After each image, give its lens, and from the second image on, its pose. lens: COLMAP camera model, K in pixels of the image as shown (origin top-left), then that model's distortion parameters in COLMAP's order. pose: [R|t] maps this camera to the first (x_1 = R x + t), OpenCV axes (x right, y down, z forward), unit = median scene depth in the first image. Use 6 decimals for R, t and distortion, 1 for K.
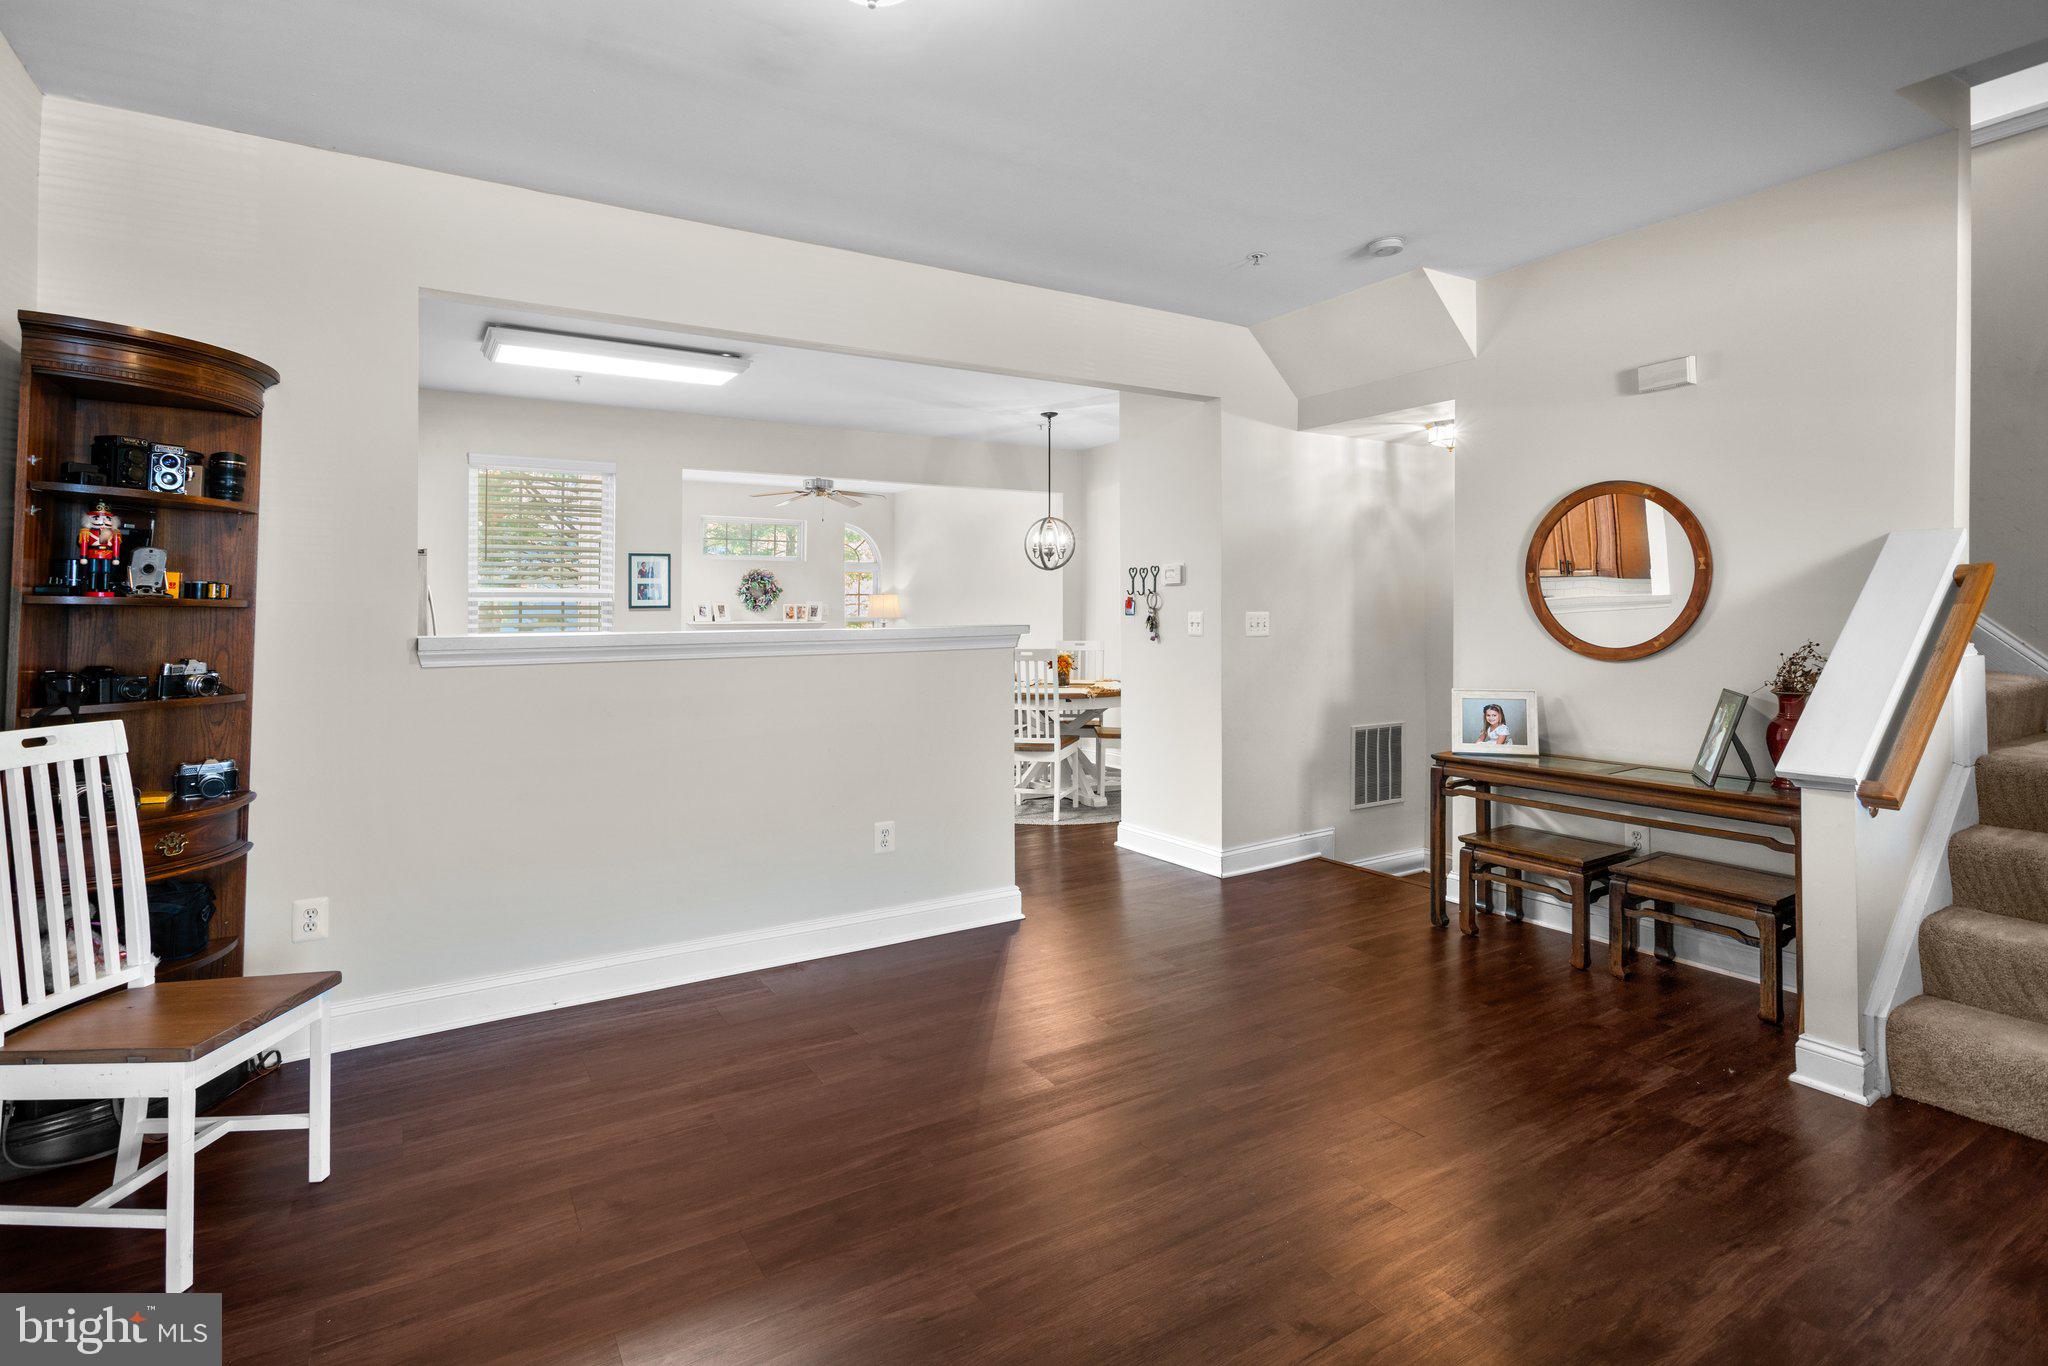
lens RADIAL K [[1024.0, 0, 1025.1], [0, 1024.0, 617.7], [0, 0, 1]] dist [0.000673, 0.000037]
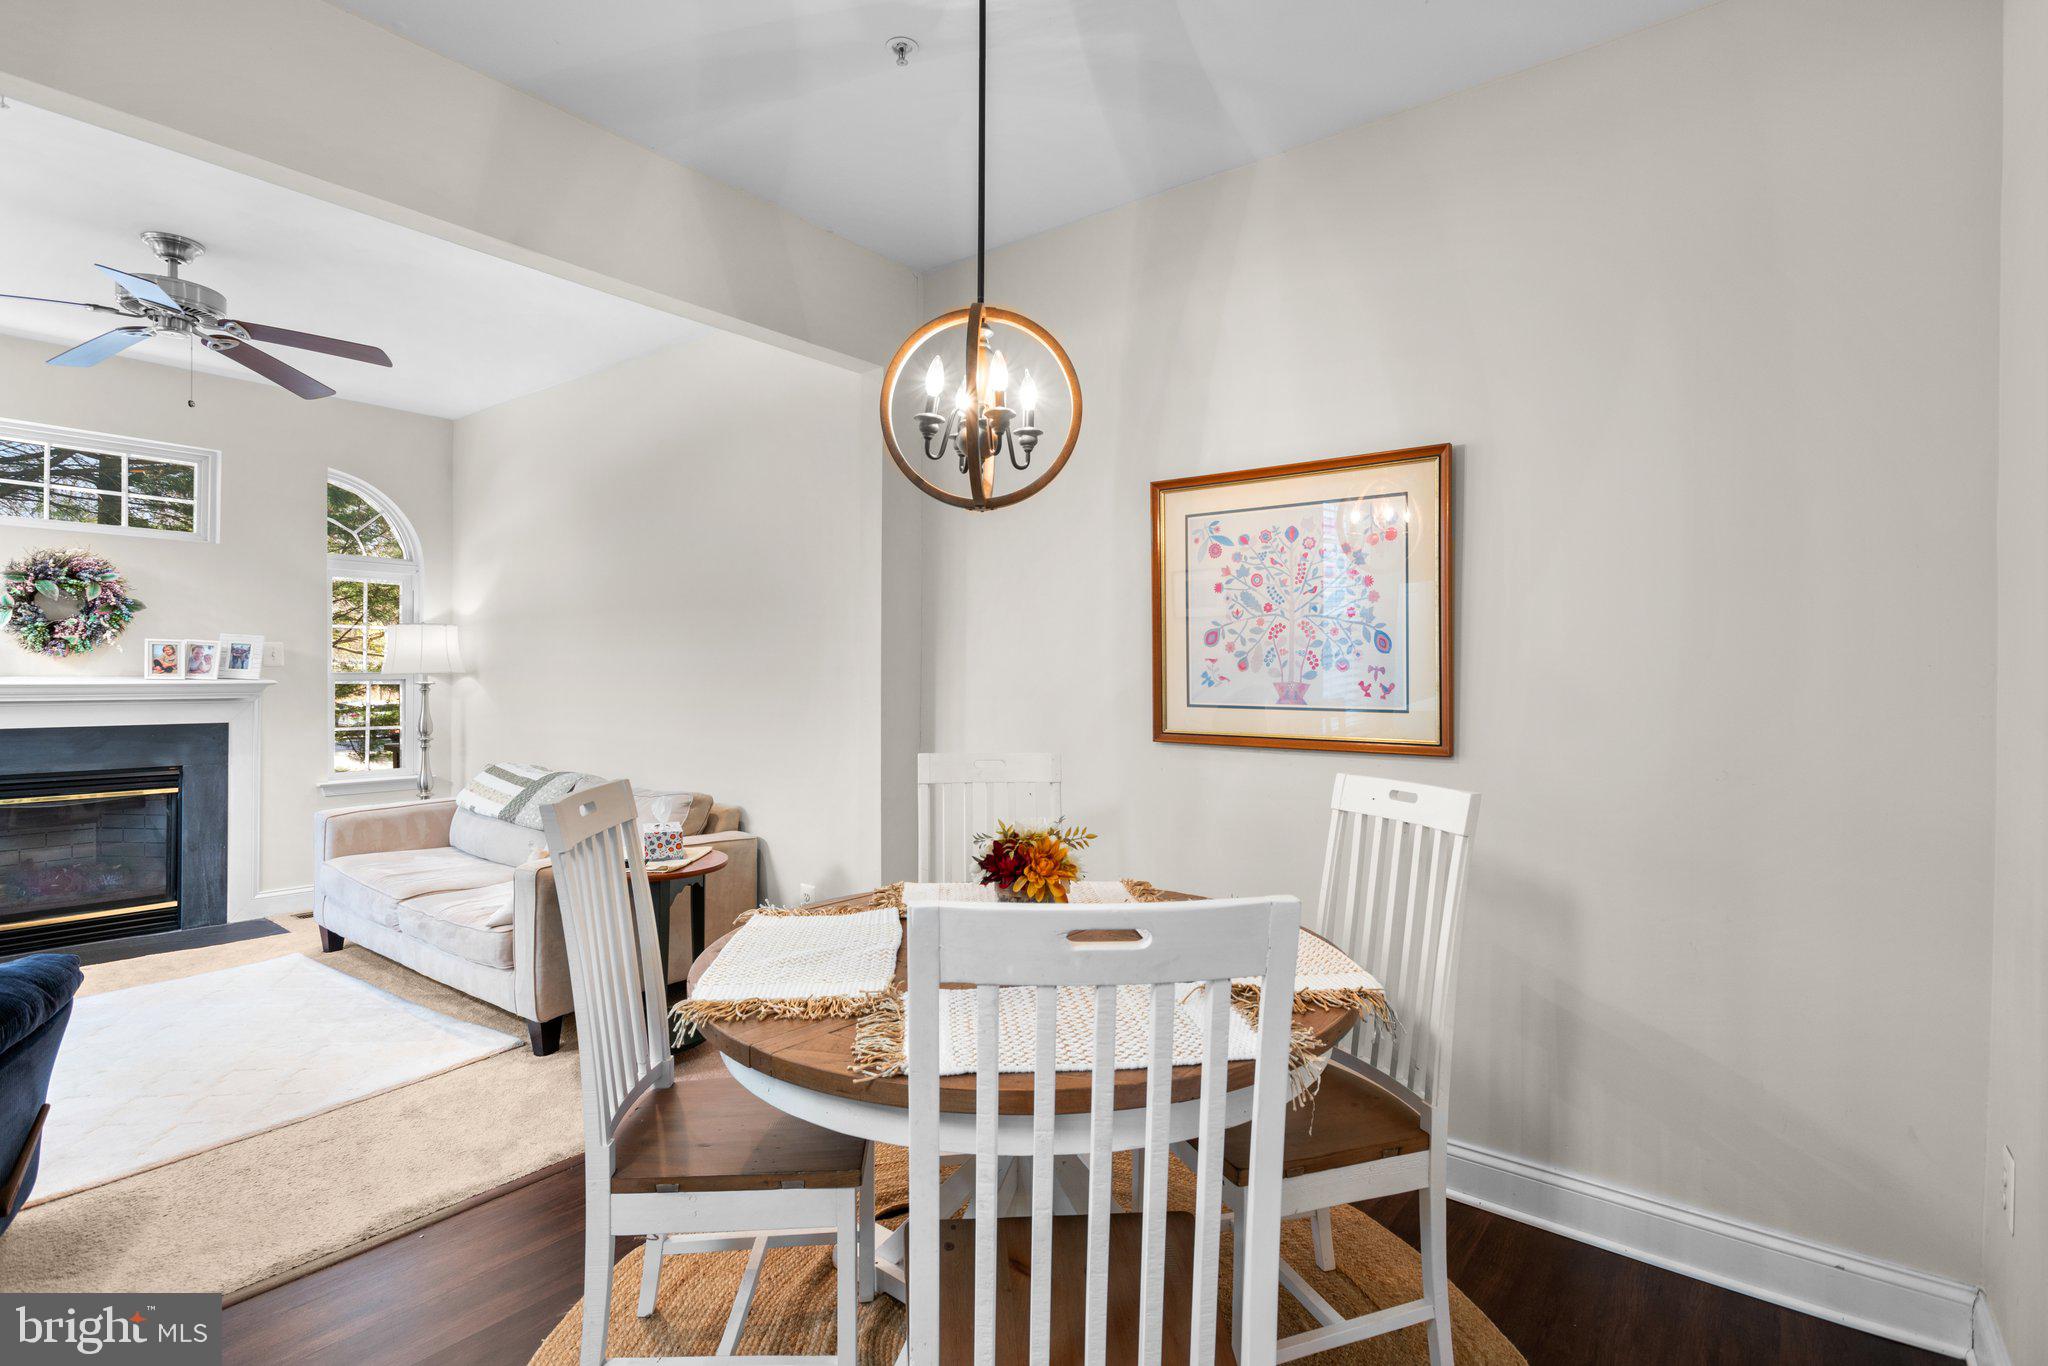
lens RADIAL K [[1004.8, 0, 1019.9], [0, 1004.8, 679.3], [0, 0, 1]] dist [-0.000848, 0.001329]
pose [[0.942509, 0.011297, 0.333990, -0.053753], [-0.013041, 0.999911, 0.002980, -0.003663], [-0.333927, -0.007164, 0.942572, 0.771531]]
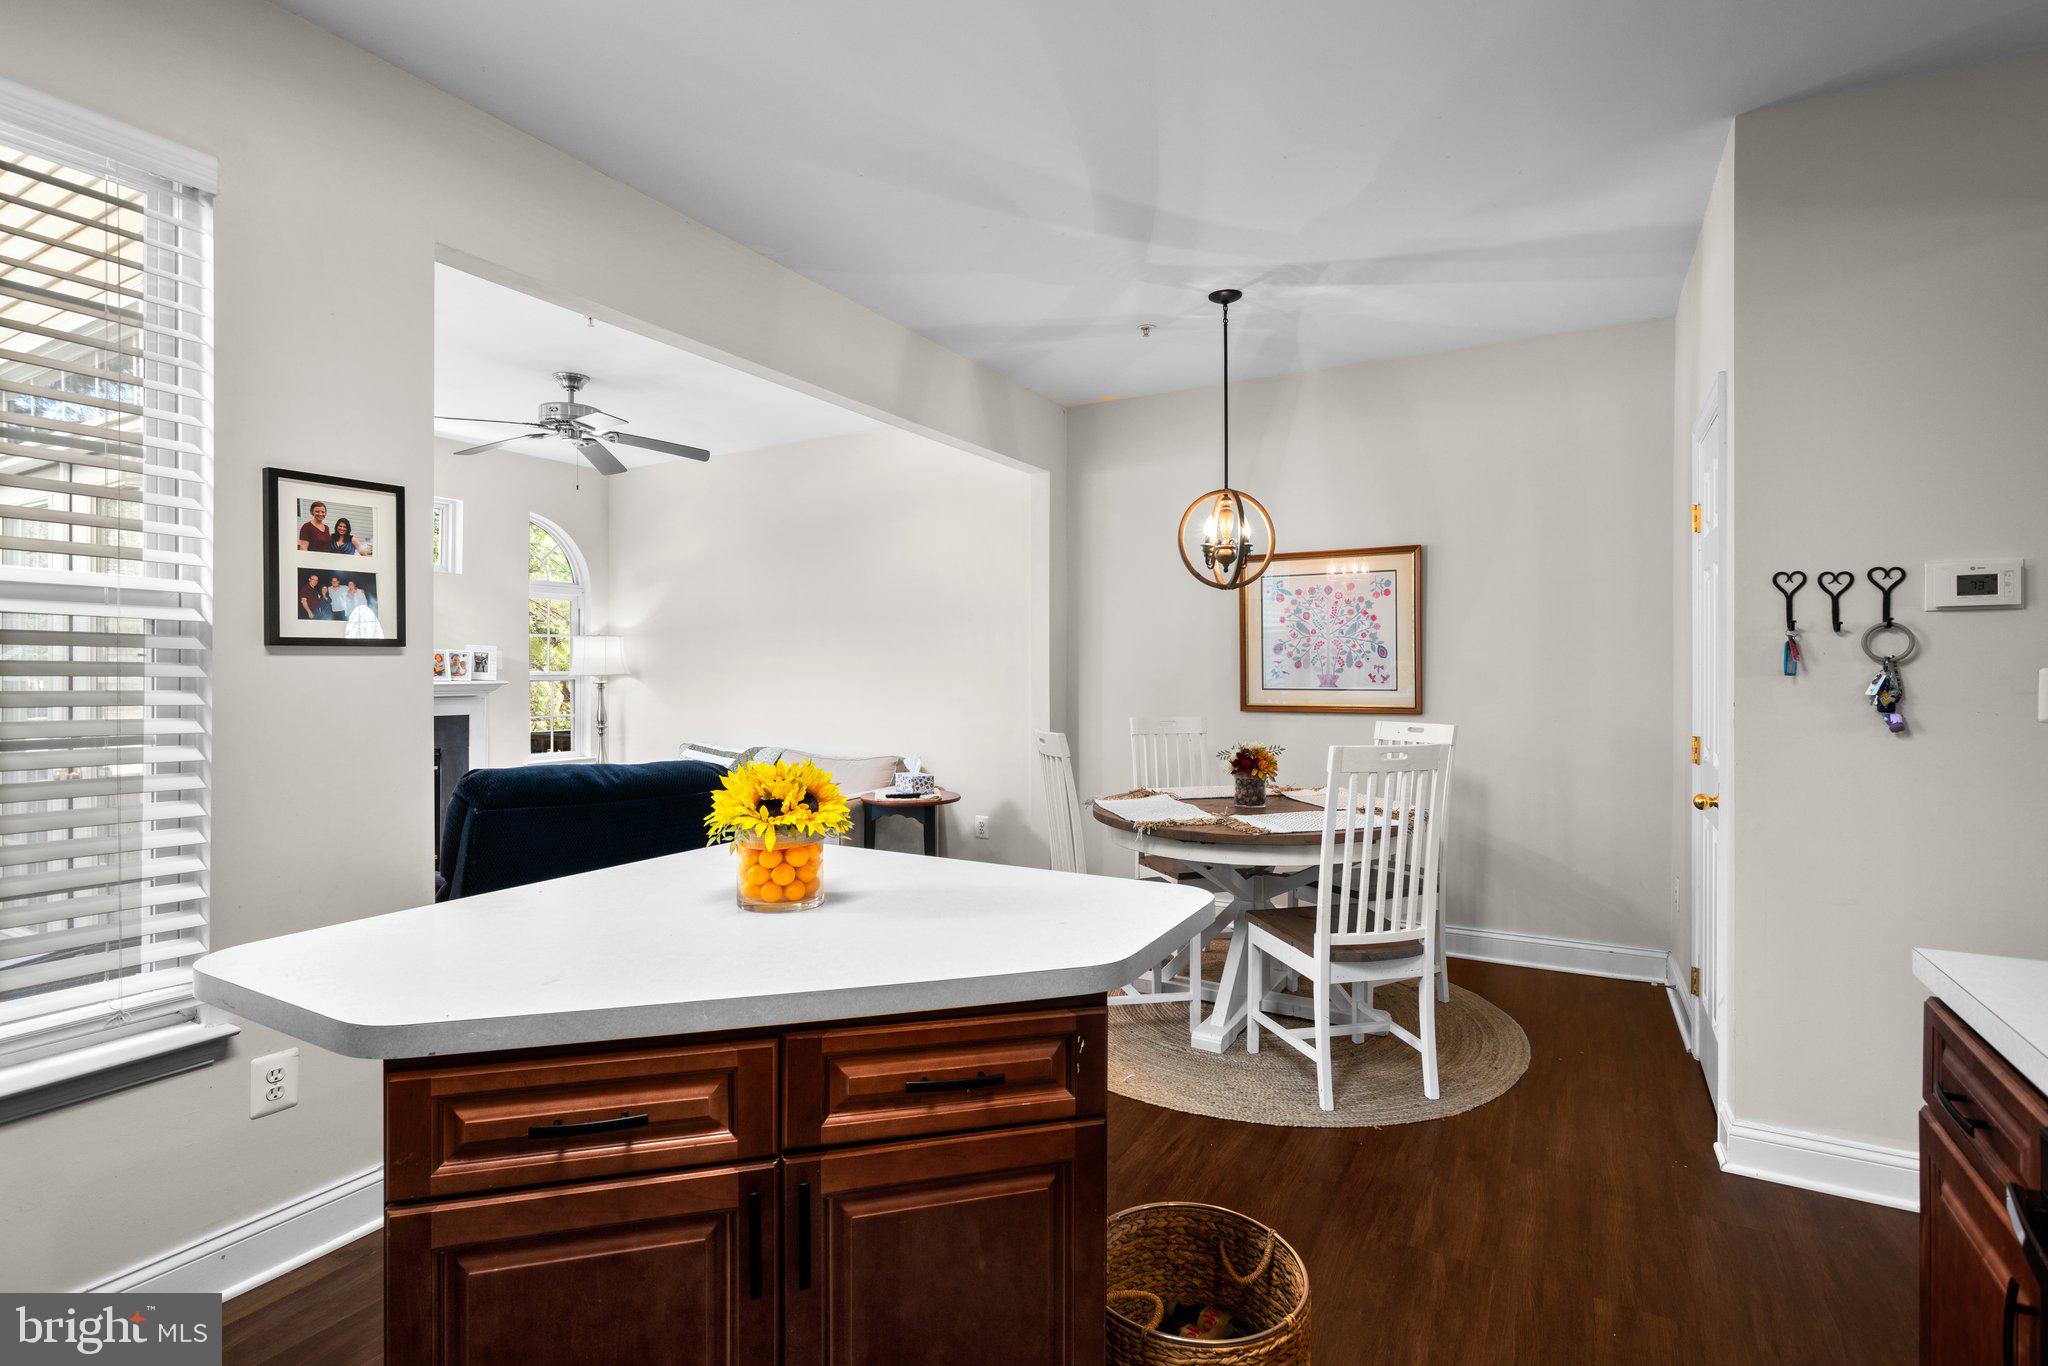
lens RADIAL K [[984.8, 0, 1024.0], [0, 984.8, 683.0], [0, 0, 1]] dist [-0.000177, -0.000049]
pose [[0.881810, 0.001165, 0.471604, -0.318770], [-0.005049, 0.999963, 0.006971, -0.000701], [-0.471578, -0.008528, 0.881783, 0.613267]]
